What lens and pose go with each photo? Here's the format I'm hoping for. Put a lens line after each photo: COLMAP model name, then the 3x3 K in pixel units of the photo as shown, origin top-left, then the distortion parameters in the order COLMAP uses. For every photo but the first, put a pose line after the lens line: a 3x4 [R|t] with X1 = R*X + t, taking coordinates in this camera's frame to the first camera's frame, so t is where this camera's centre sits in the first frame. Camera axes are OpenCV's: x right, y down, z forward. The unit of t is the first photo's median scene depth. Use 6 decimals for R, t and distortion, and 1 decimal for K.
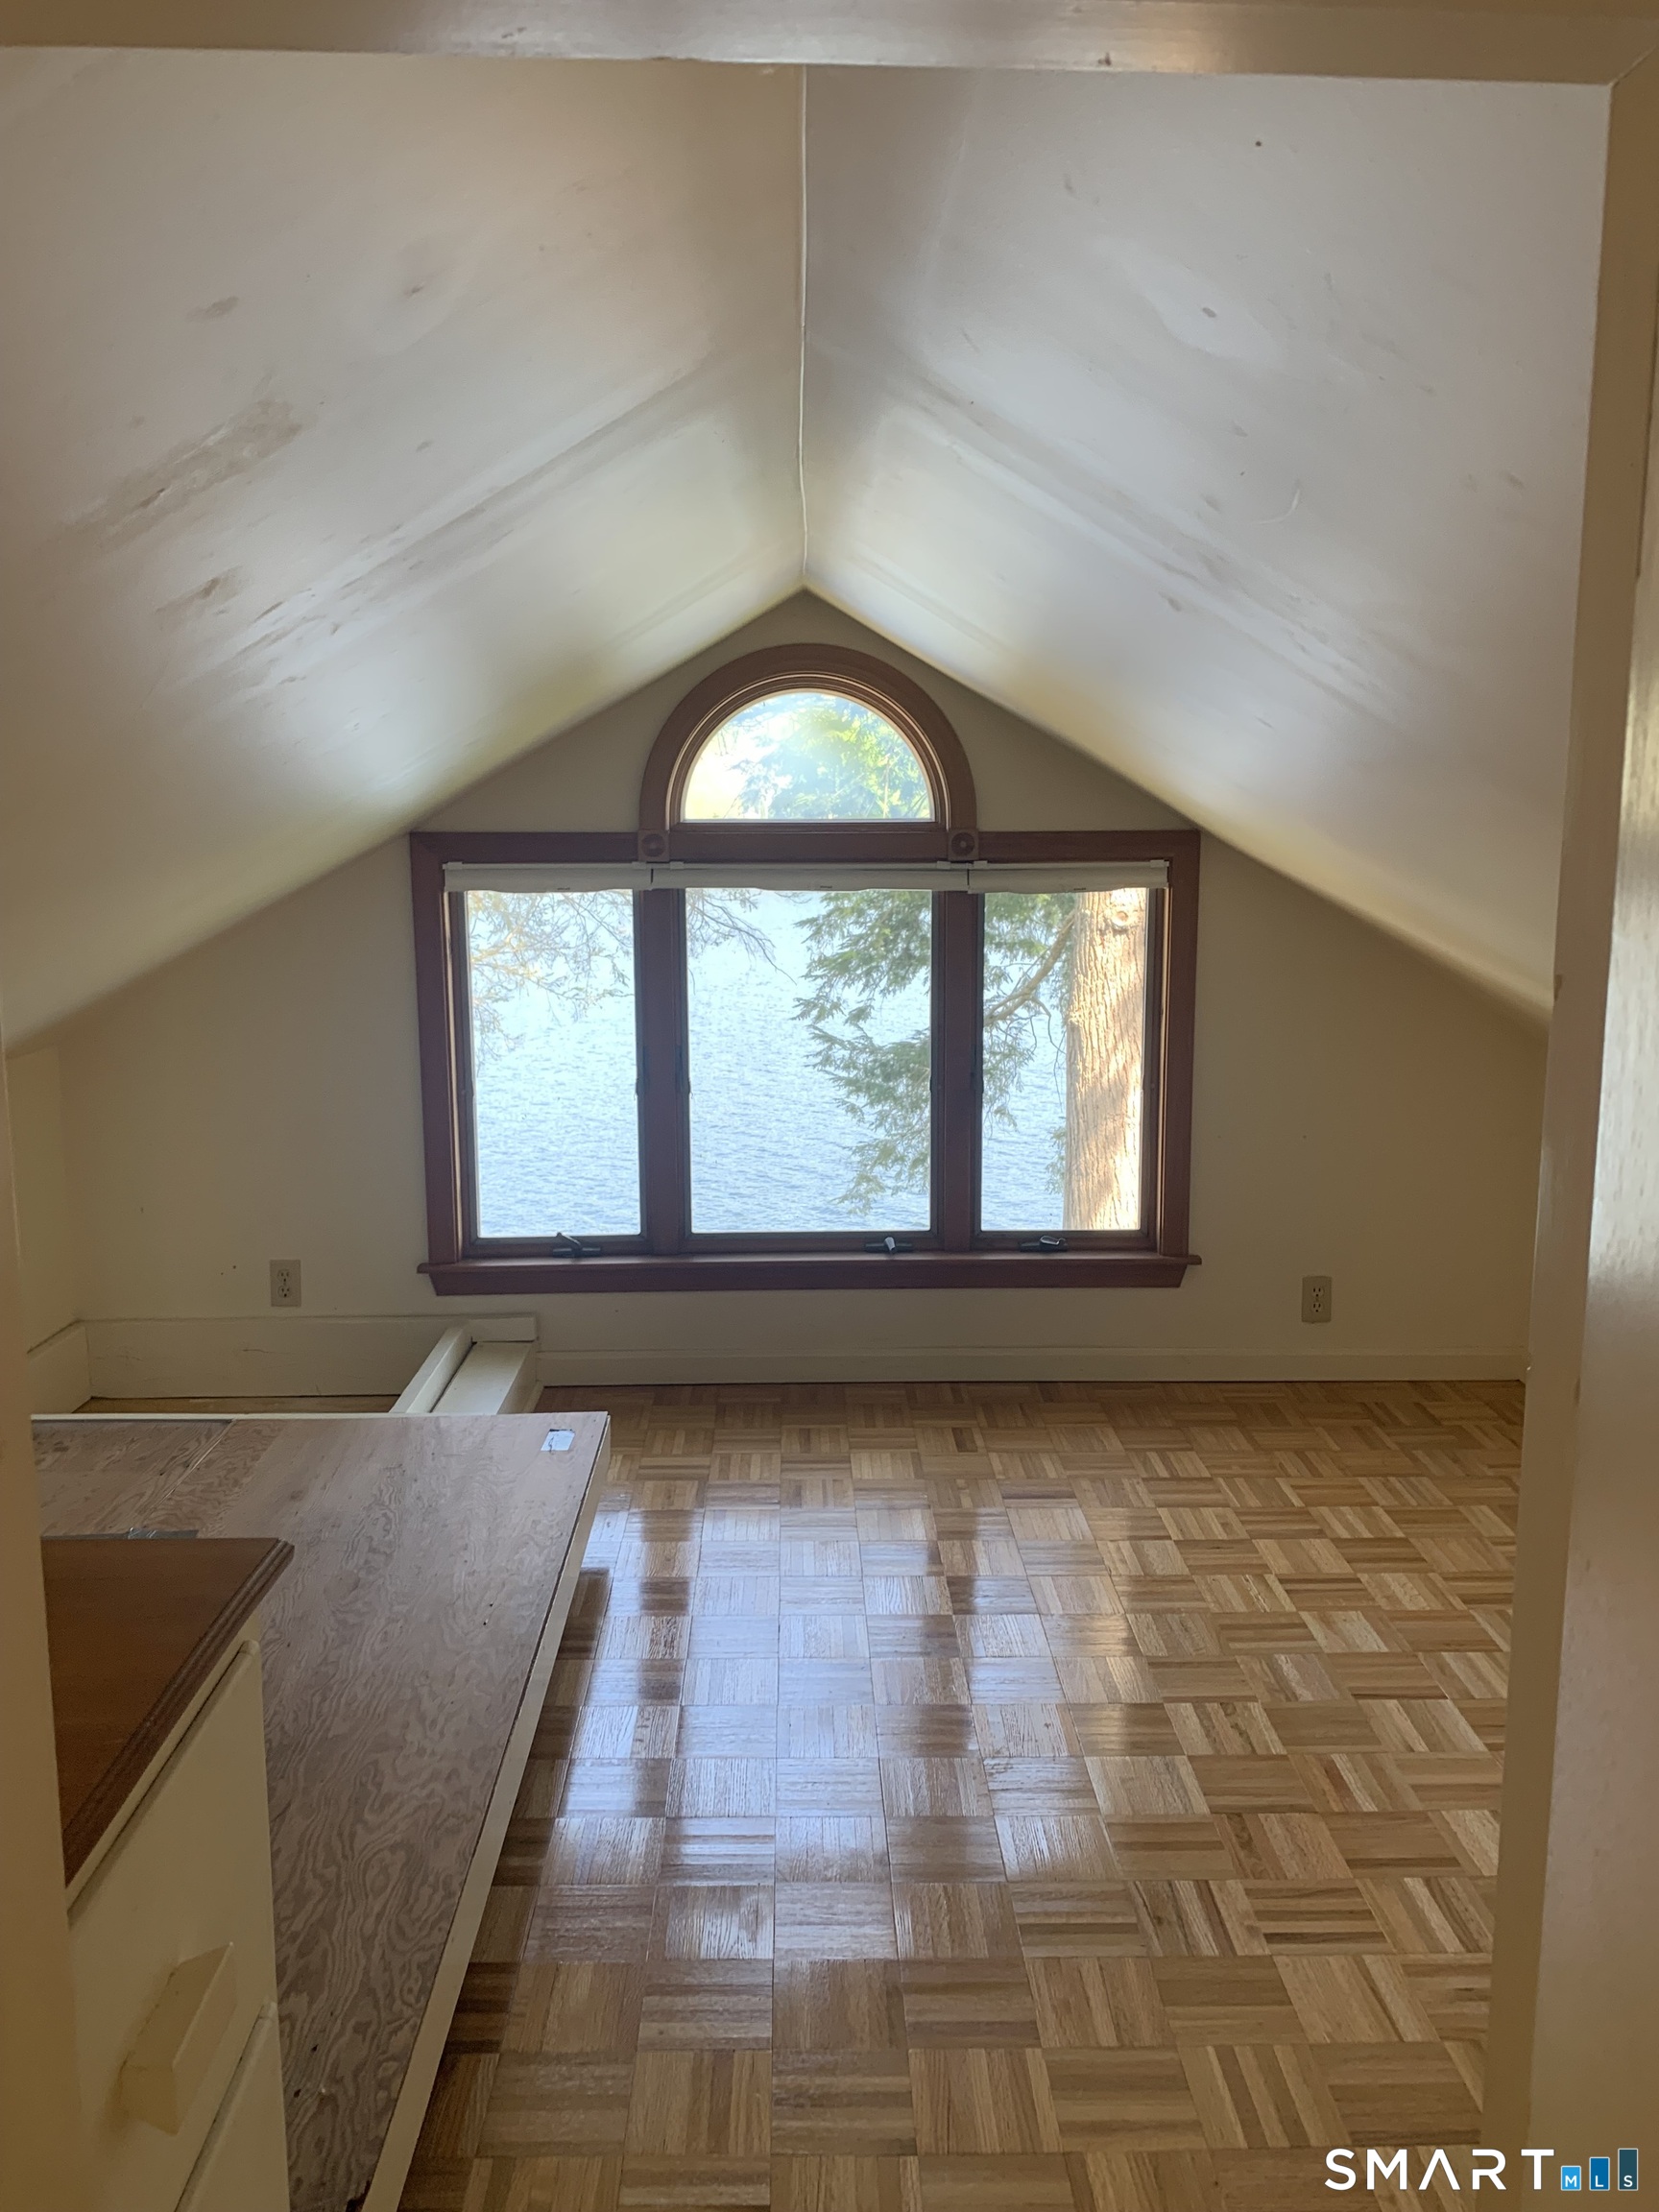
lens RADIAL K [[1678.2, 0, 830.6], [0, 1678.2, 1106.2], [0, 0, 1]] dist [-0.010143, -0.002309]
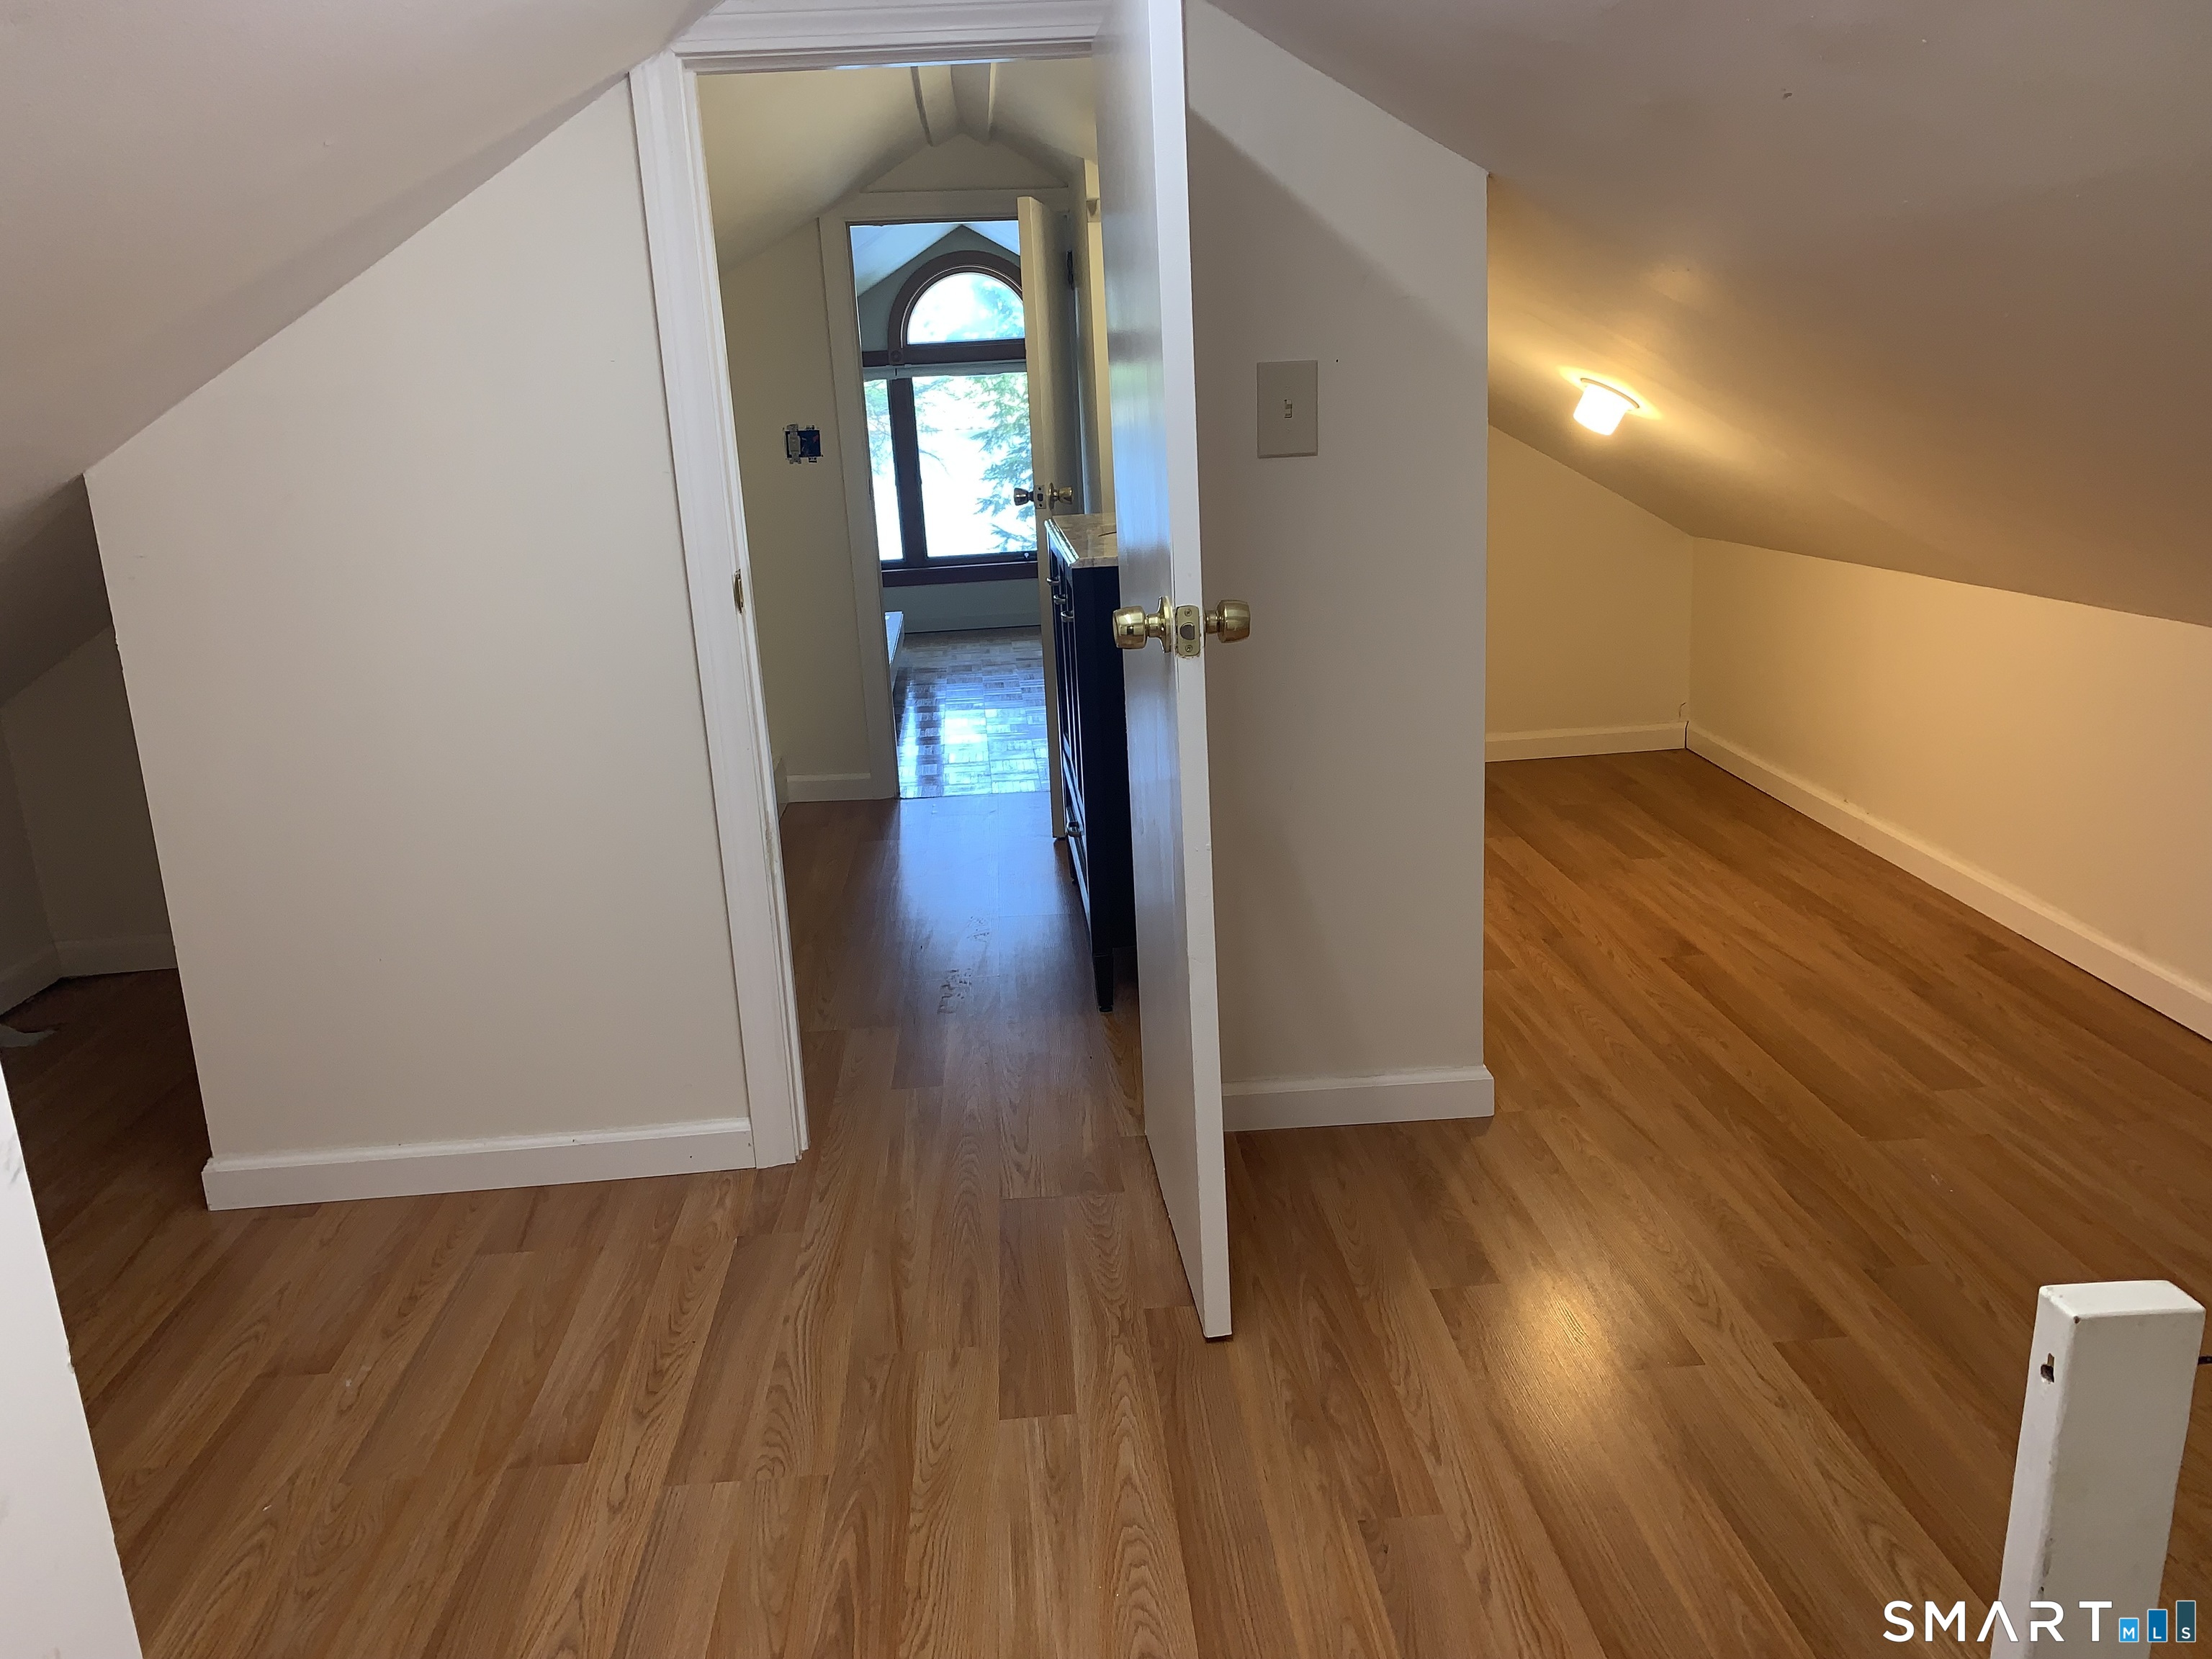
lens RADIAL K [[1678.2, 0, 1105.1], [0, 1678.2, 830.1], [0, 0, 1]] dist [-0.010143, -0.002309]
pose [[0.996540, -0.071629, 0.042167, 0.017397], [0.067092, 0.992660, 0.100623, 0.207729], [-0.049065, -0.097445, 0.994031, -0.989904]]
